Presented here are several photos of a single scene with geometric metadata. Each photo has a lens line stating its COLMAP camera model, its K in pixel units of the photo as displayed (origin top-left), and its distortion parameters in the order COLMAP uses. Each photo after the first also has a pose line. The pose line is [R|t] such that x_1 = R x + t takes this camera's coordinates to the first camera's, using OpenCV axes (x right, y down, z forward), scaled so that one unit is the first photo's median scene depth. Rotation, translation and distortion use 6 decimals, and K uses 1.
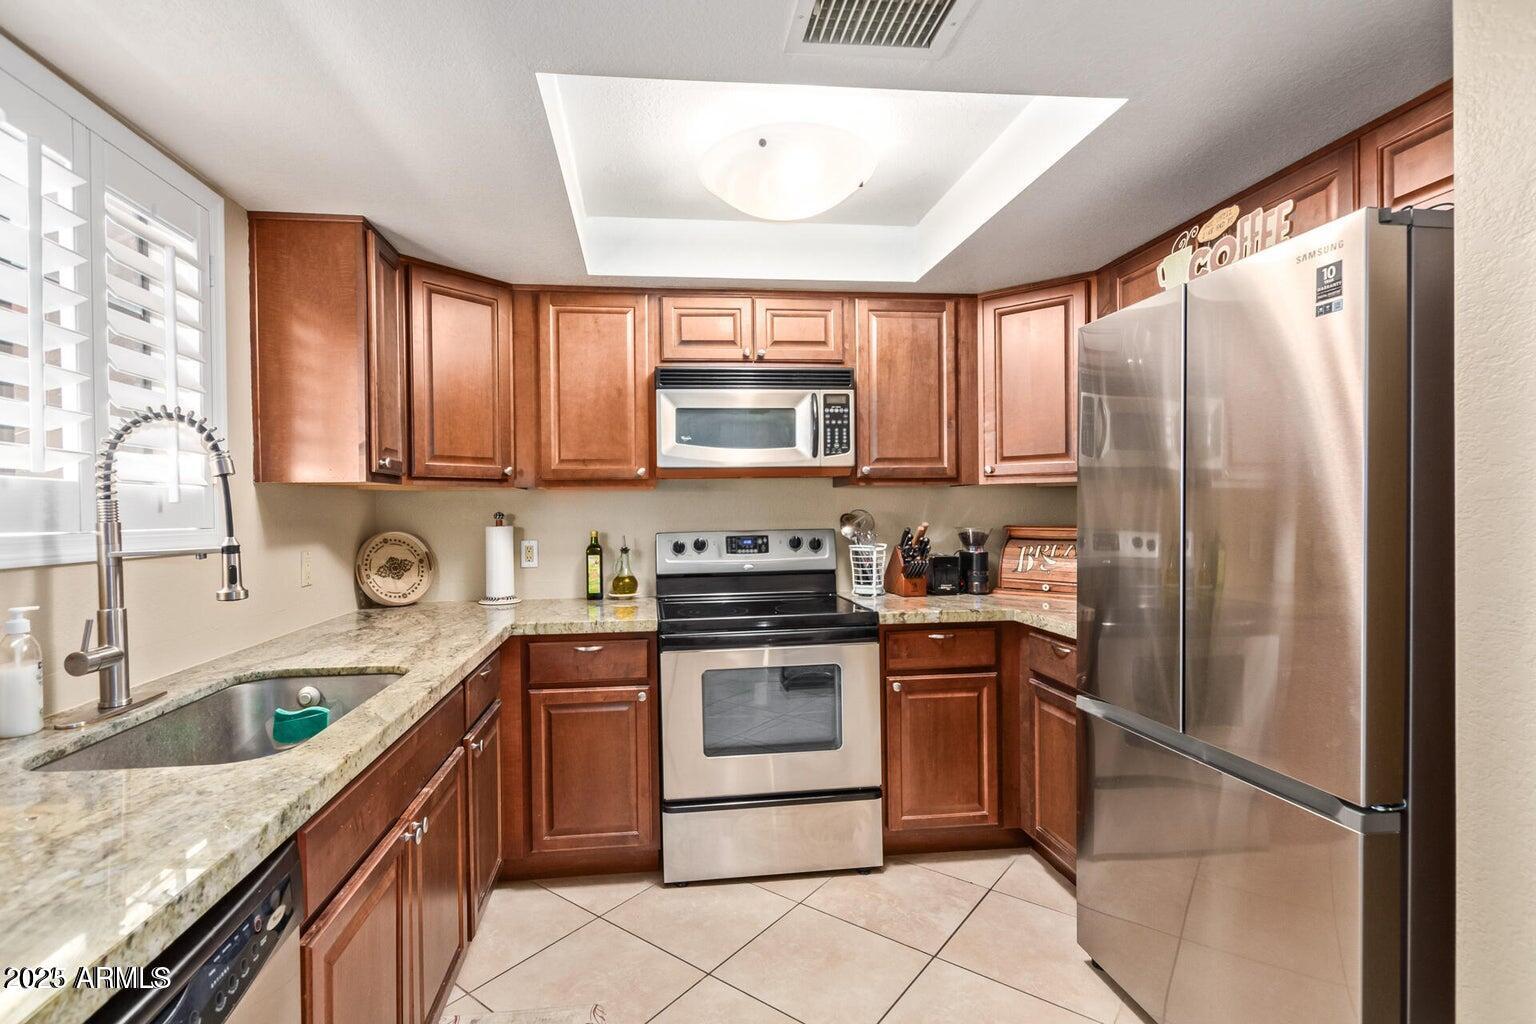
lens RADIAL K [[726.1, 0, 695.7], [0, 726.1, 513.2], [0, 0, 1]] dist [0.000905, 0.000211]
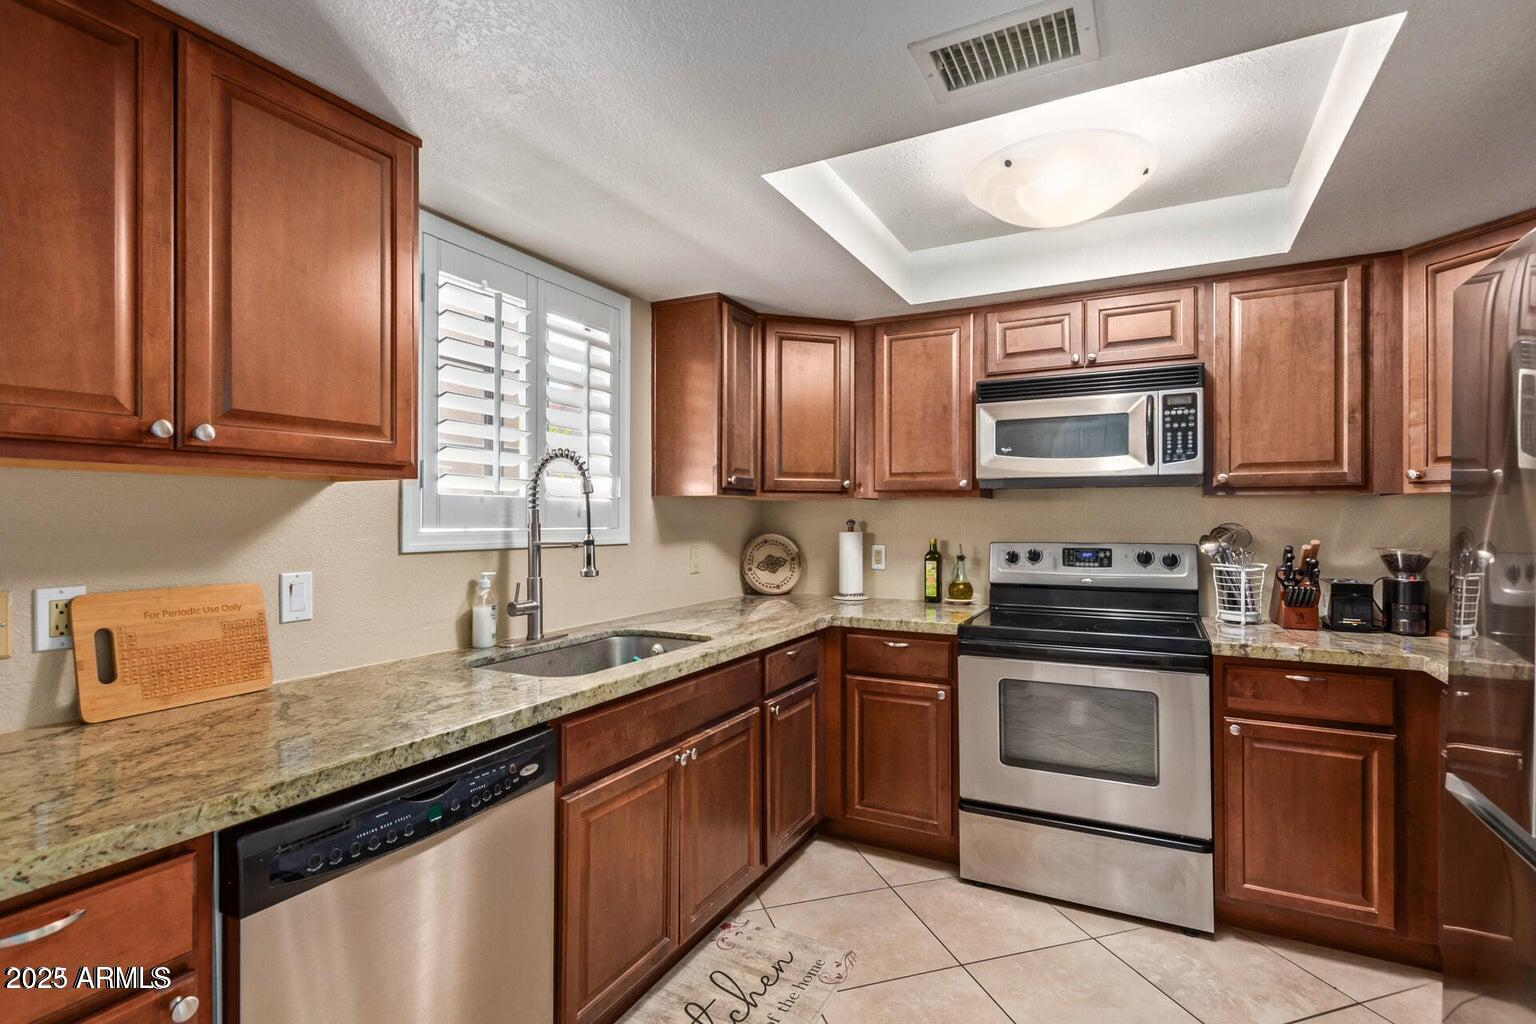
lens RADIAL K [[712.0, 0, 768.0], [0, 712.0, 512.0], [0, 0, 1]] dist [0.002212, -0.000052]
pose [[0.834987, 0.009745, -0.550183, 0.258906], [-0.014983, 0.999875, -0.005030, -0.006210], [0.550065, 0.012443, 0.835029, -0.013161]]
